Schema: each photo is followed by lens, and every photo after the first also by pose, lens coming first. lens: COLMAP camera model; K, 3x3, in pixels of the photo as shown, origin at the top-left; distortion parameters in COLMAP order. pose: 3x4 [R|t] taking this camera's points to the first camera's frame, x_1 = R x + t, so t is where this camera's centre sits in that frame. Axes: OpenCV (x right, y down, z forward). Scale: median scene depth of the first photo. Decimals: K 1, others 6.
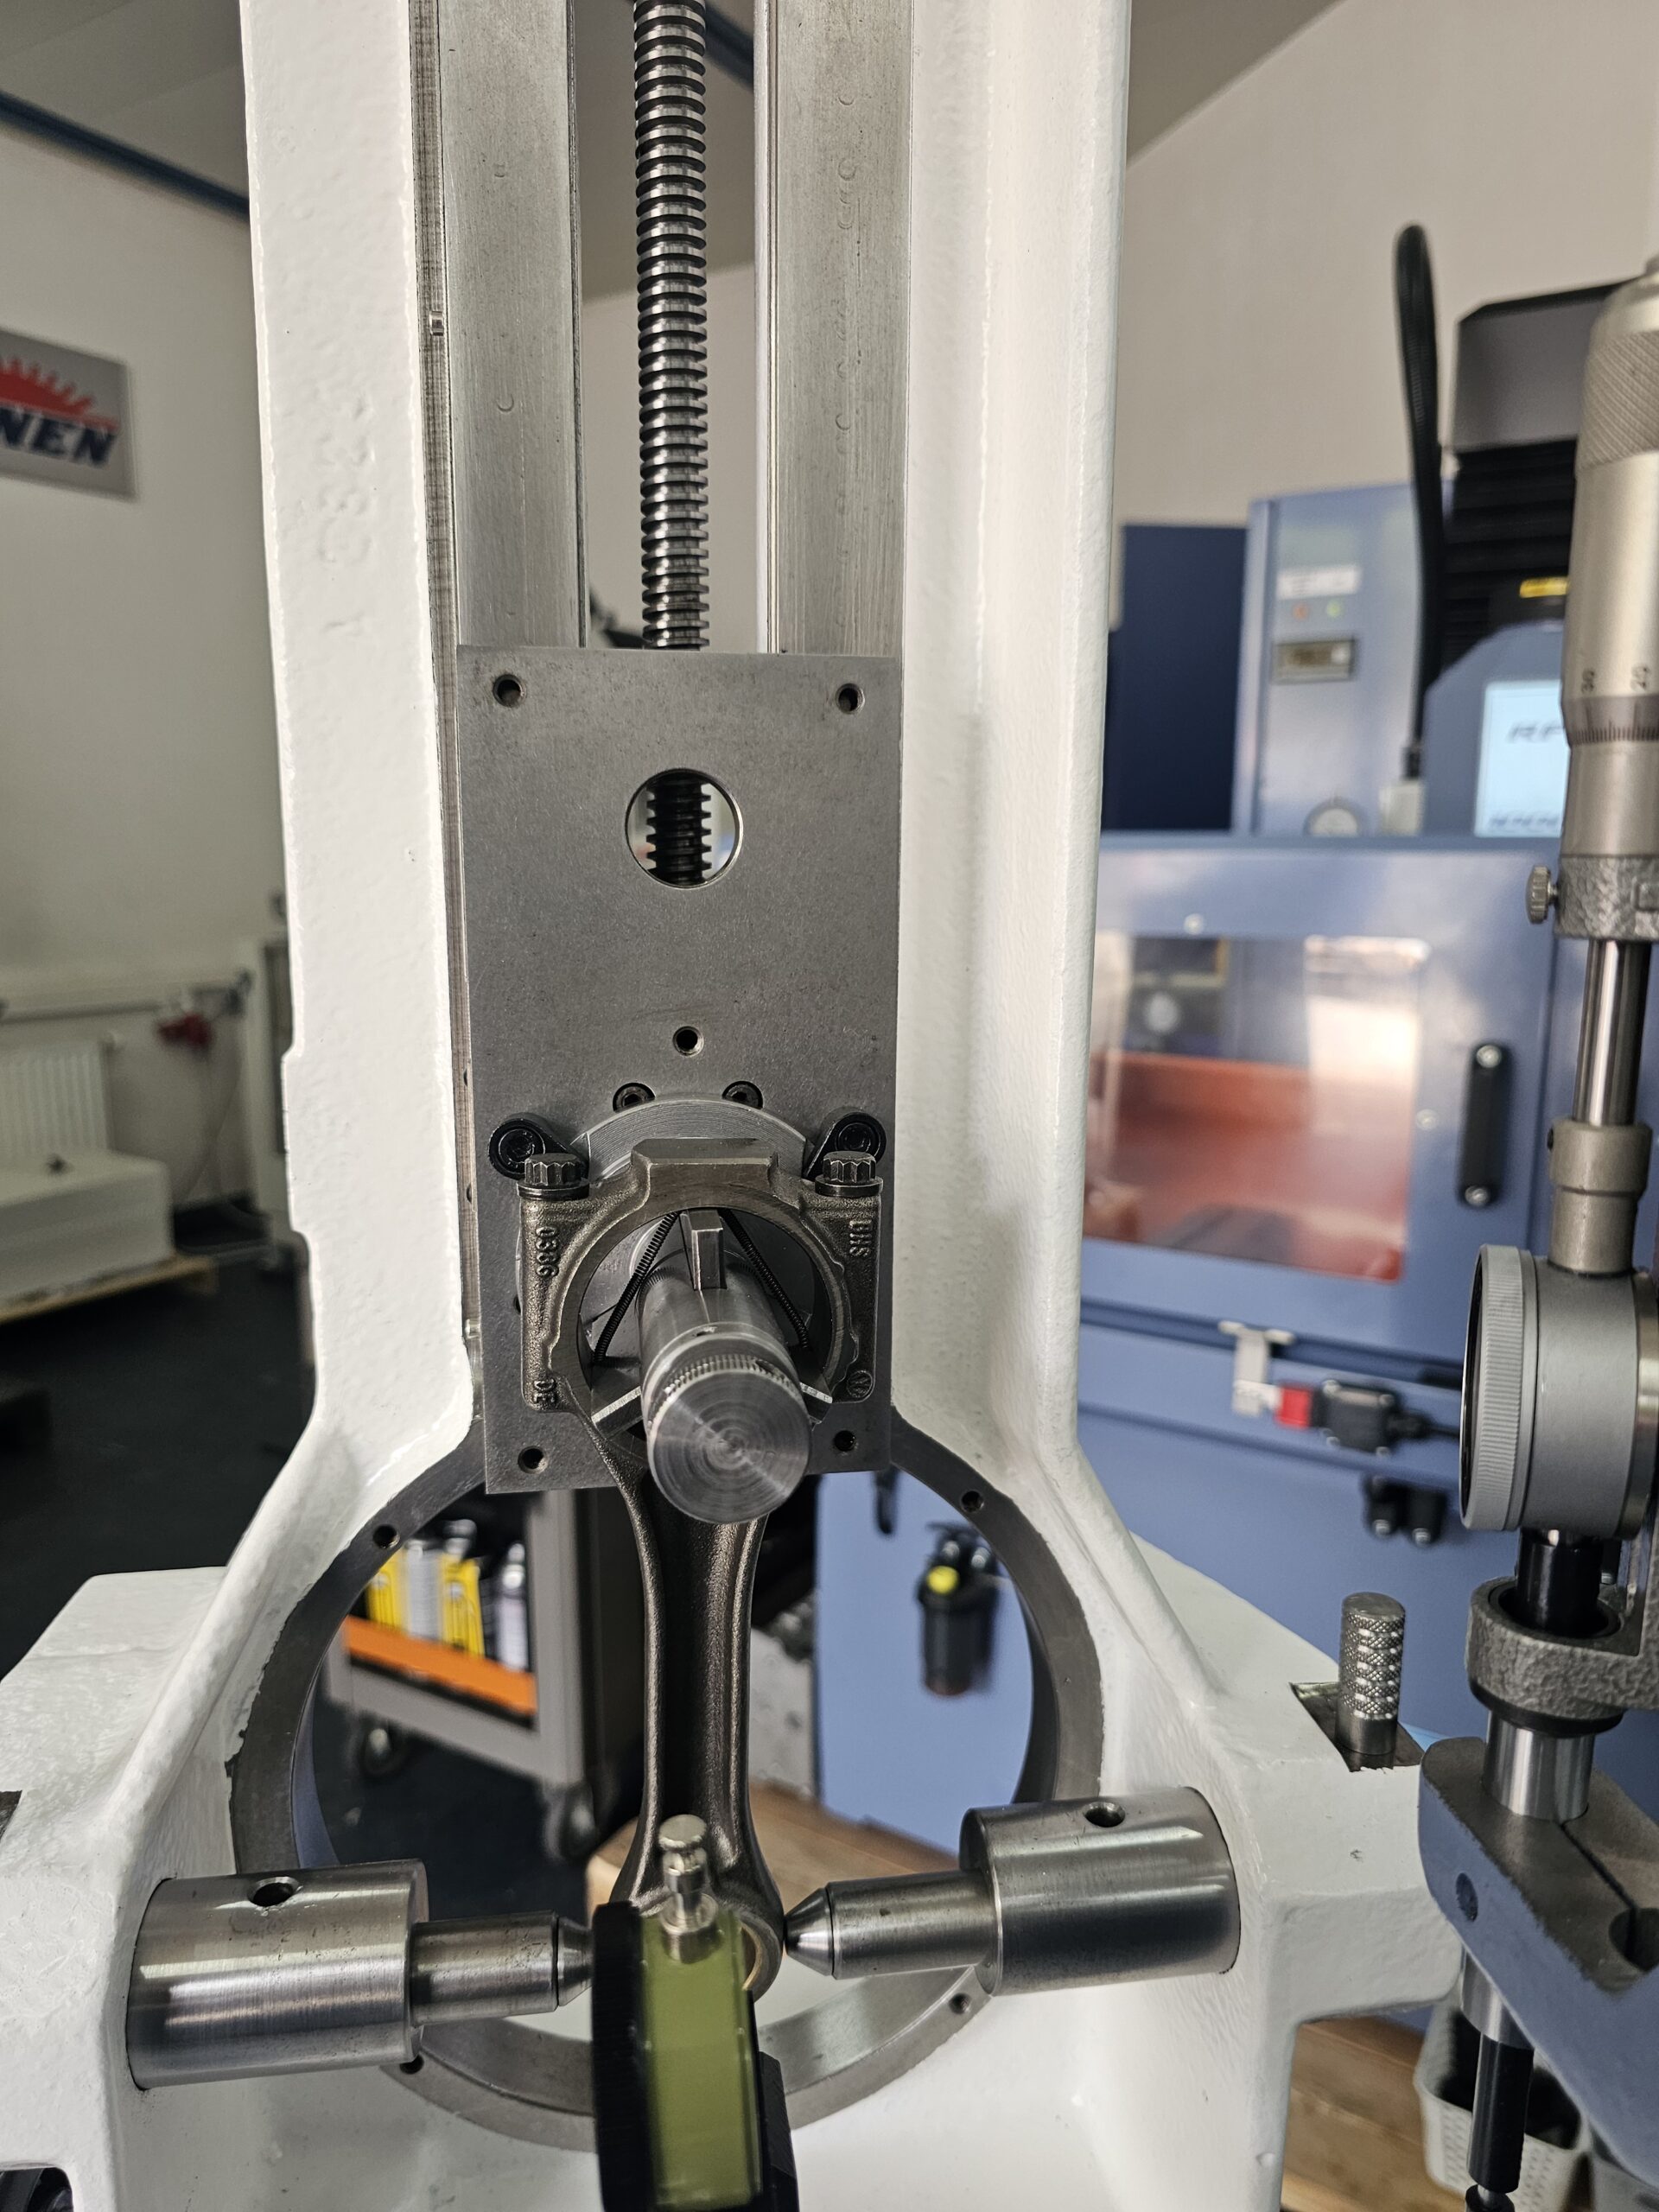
lens RADIAL K [[1545.8, 0, 857.5], [0, 1545.8, 1133.5], [0, 0, 1]] dist [0.020238, -0.037779]
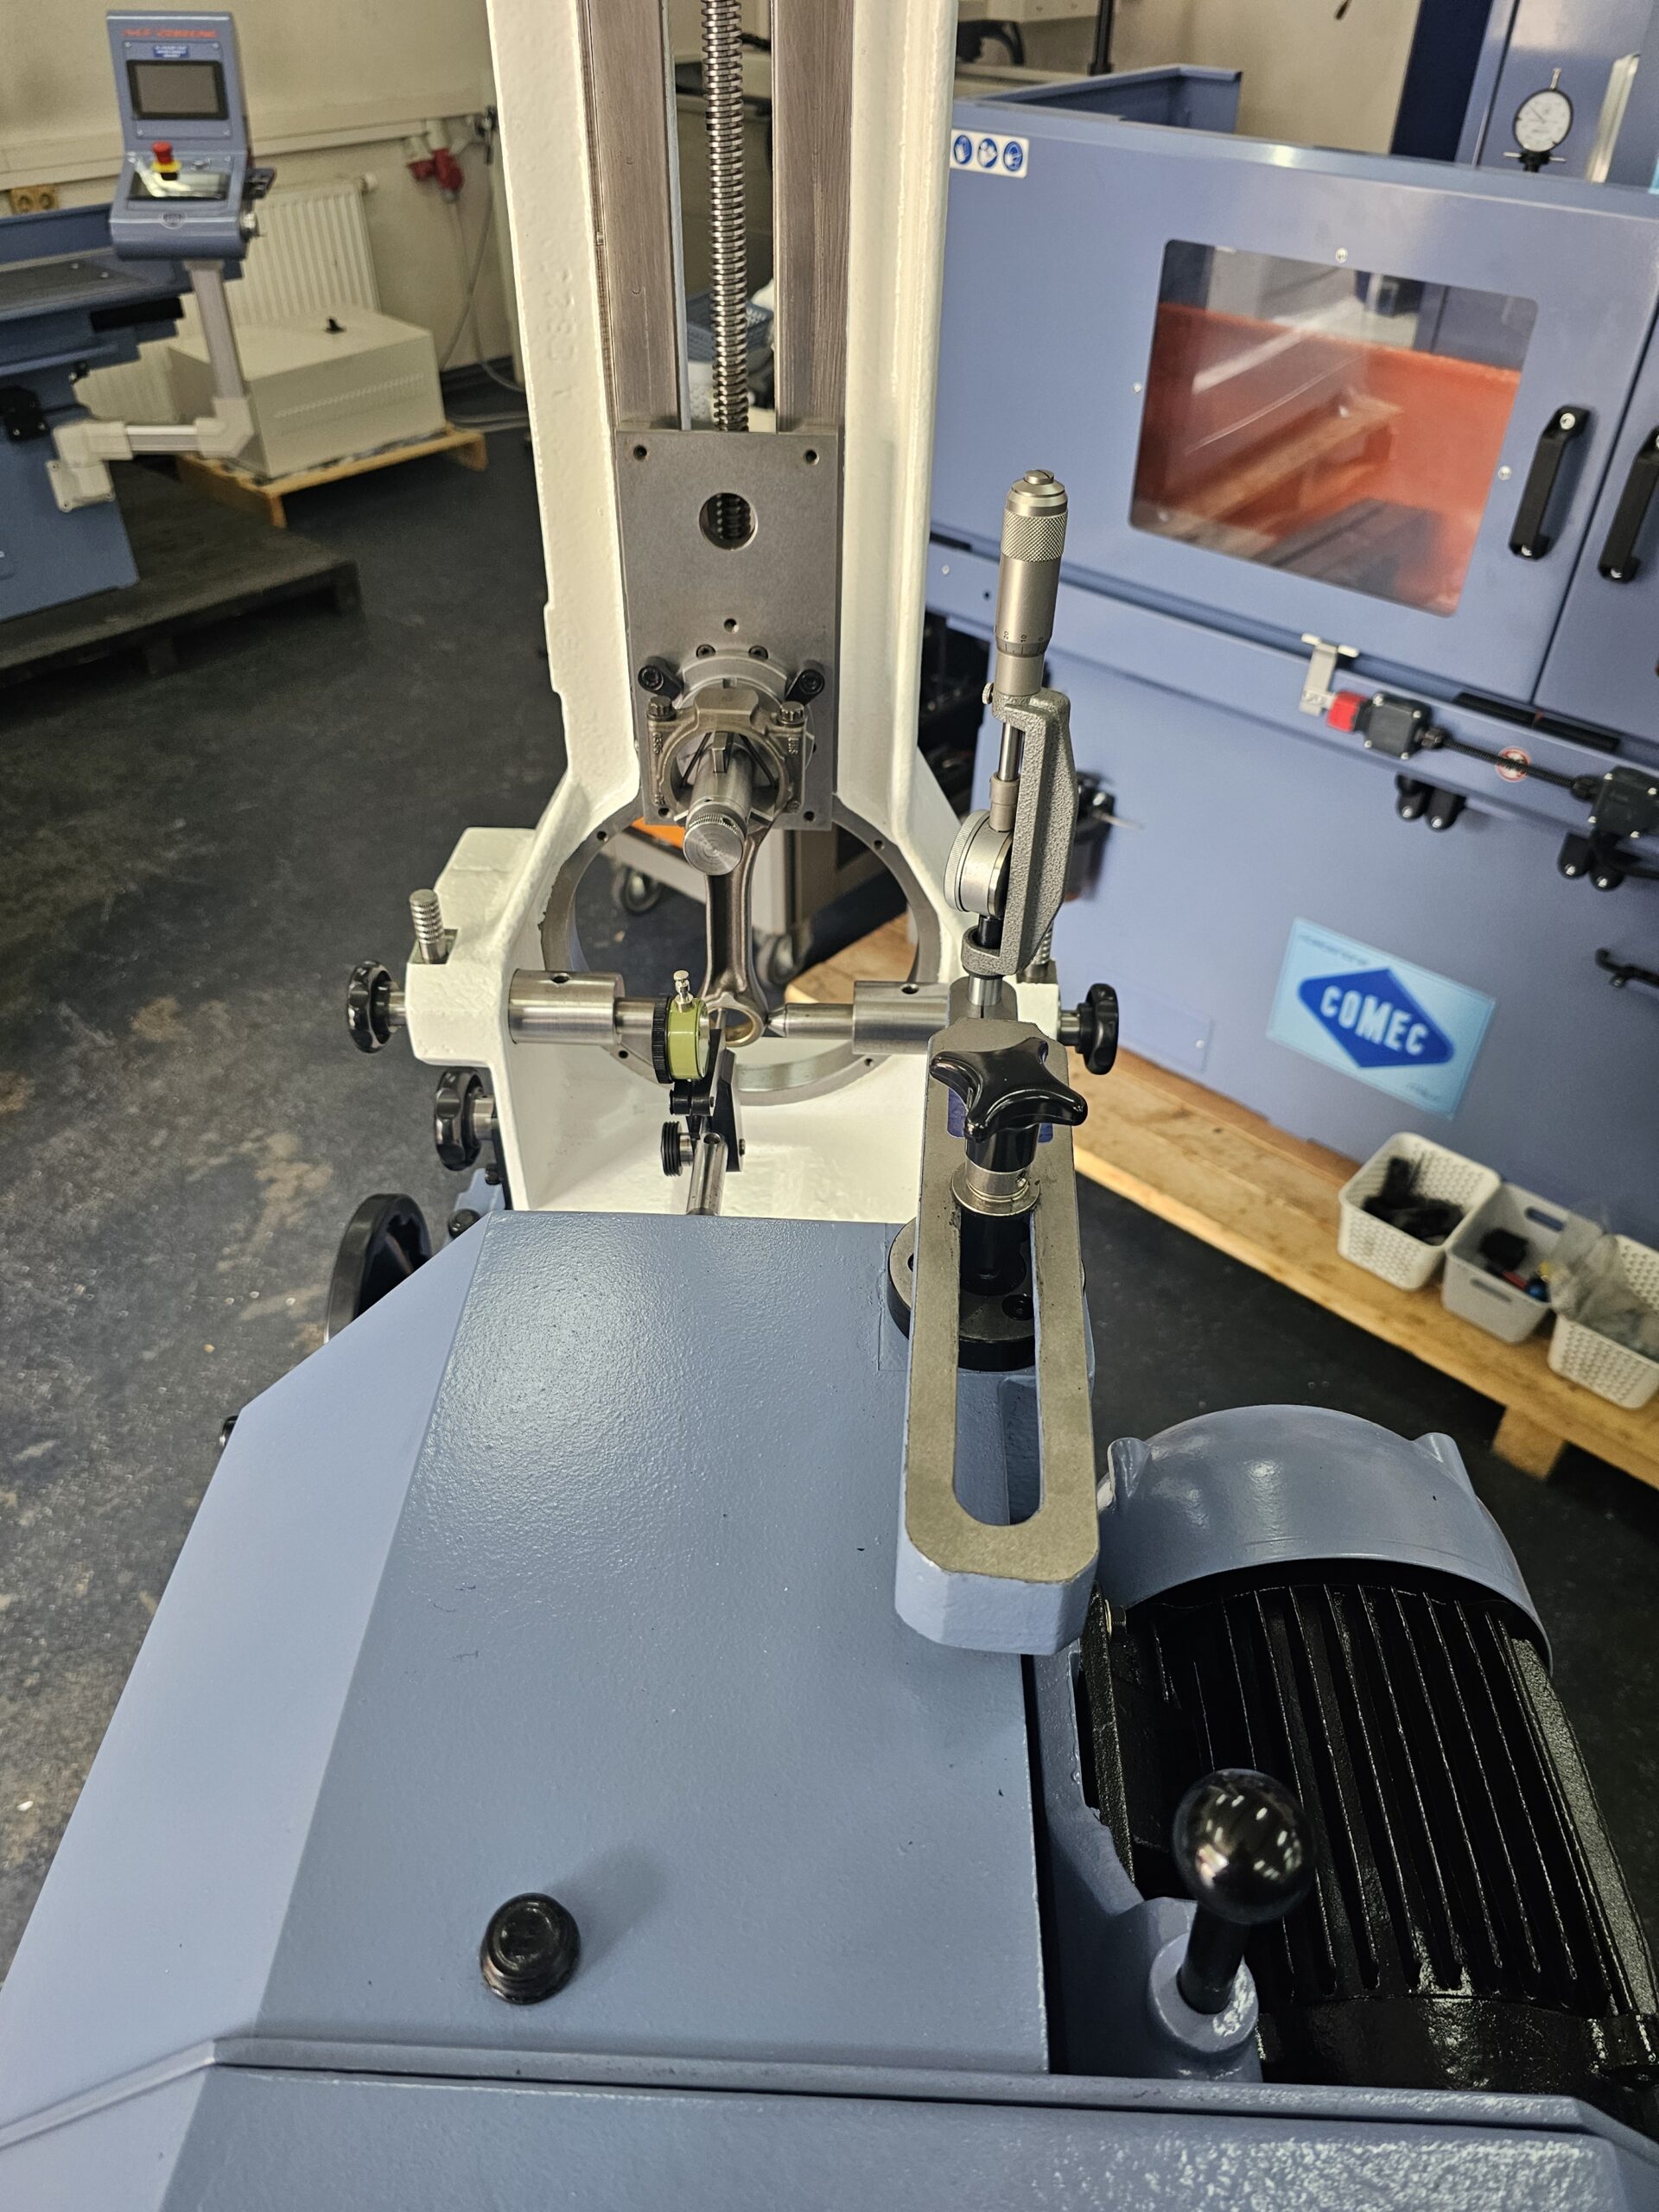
lens RADIAL K [[1545.8, 0, 856.5], [0, 1545.8, 1100.1], [0, 0, 1]] dist [0.020238, -0.037779]
pose [[0.983576, 0.121474, -0.133501, 0.405778], [-0.042420, 0.874494, 0.483178, -0.510429], [0.175440, -0.469579, 0.865284, -1.053772]]
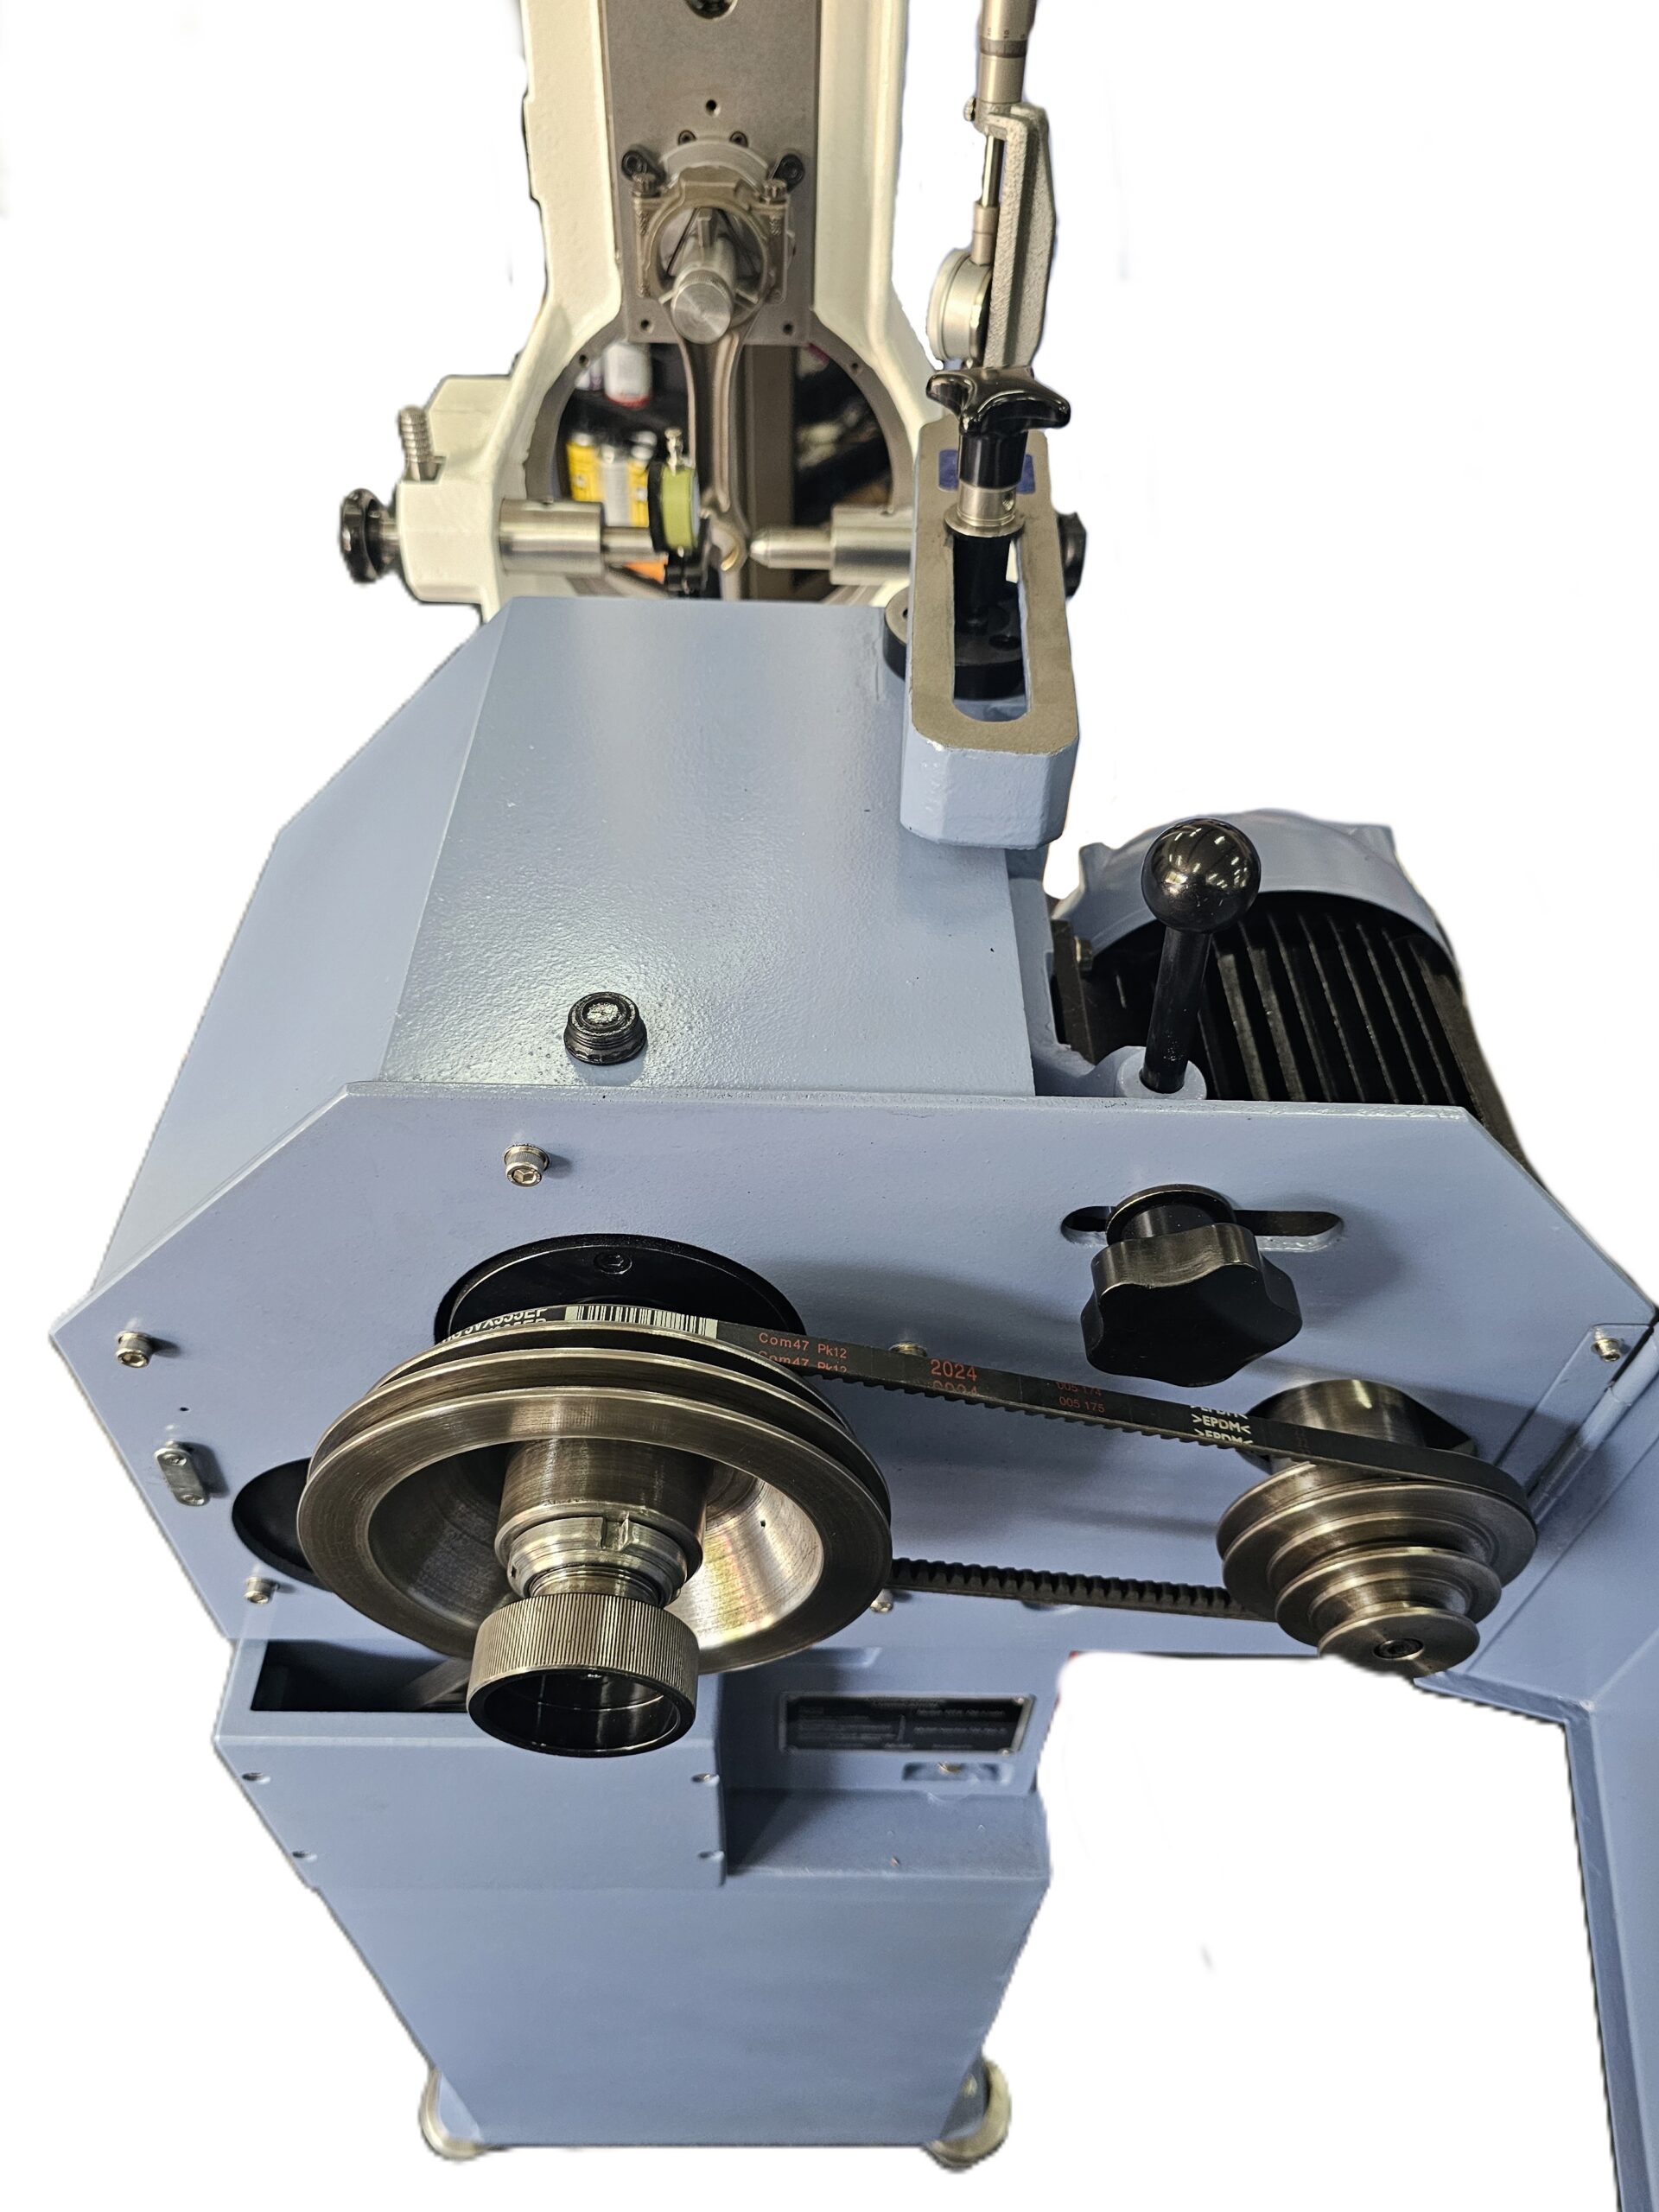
lens RADIAL K [[1545.8, 0, 842.2], [0, 1545.8, 1143.1], [0, 0, 1]] dist [0.020238, -0.037779]
pose [[0.987429, 0.128731, -0.091713, 0.434021], [-0.048820, 0.800266, 0.597655, -0.198275], [0.150332, -0.585664, 0.796491, -1.453512]]
